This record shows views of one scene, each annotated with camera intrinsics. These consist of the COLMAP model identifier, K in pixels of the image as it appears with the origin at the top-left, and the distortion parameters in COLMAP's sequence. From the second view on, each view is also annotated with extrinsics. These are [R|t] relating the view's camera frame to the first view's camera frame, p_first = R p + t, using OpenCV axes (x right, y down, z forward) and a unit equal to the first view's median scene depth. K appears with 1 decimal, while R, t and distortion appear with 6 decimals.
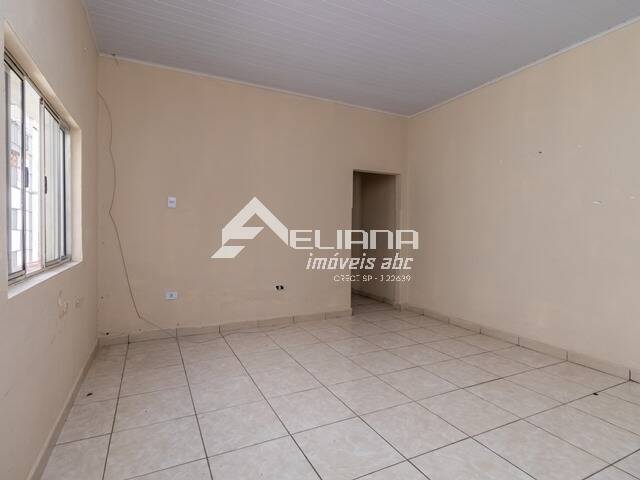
lens RADIAL K [[337.6, 0, 316.9], [0, 337.6, 235.0], [0, 0, 1]] dist [0.008776, -0.004082]
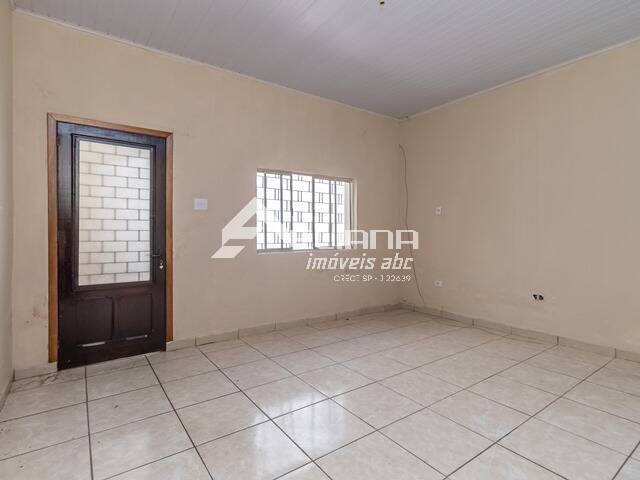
lens RADIAL K [[337.6, 0, 318.8], [0, 337.6, 230.5], [0, 0, 1]] dist [0.008776, -0.004082]
pose [[0.165571, -0.014522, -0.986091, 0.988828], [-0.008423, 0.999834, -0.016139, 0.003499], [0.986162, 0.010978, 0.165421, 0.439605]]
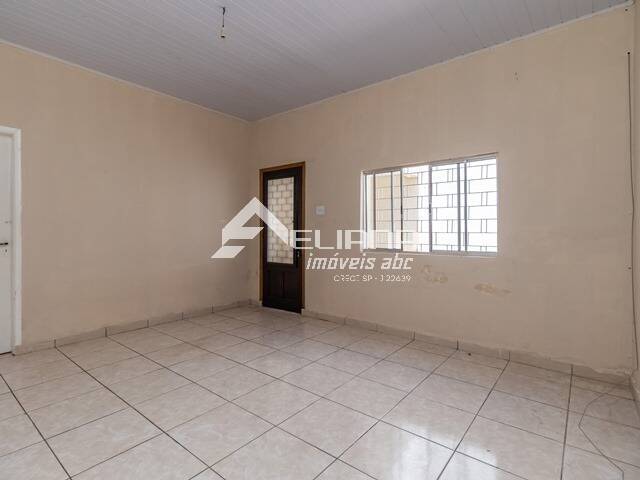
lens RADIAL K [[337.6, 0, 307.7], [0, 337.6, 227.9], [0, 0, 1]] dist [0.008776, -0.004082]
pose [[-0.913887, -0.017554, -0.405589, 0.403892], [-0.014966, 0.999842, -0.009553, -0.009832], [0.405693, -0.002660, -0.914006, 1.651587]]
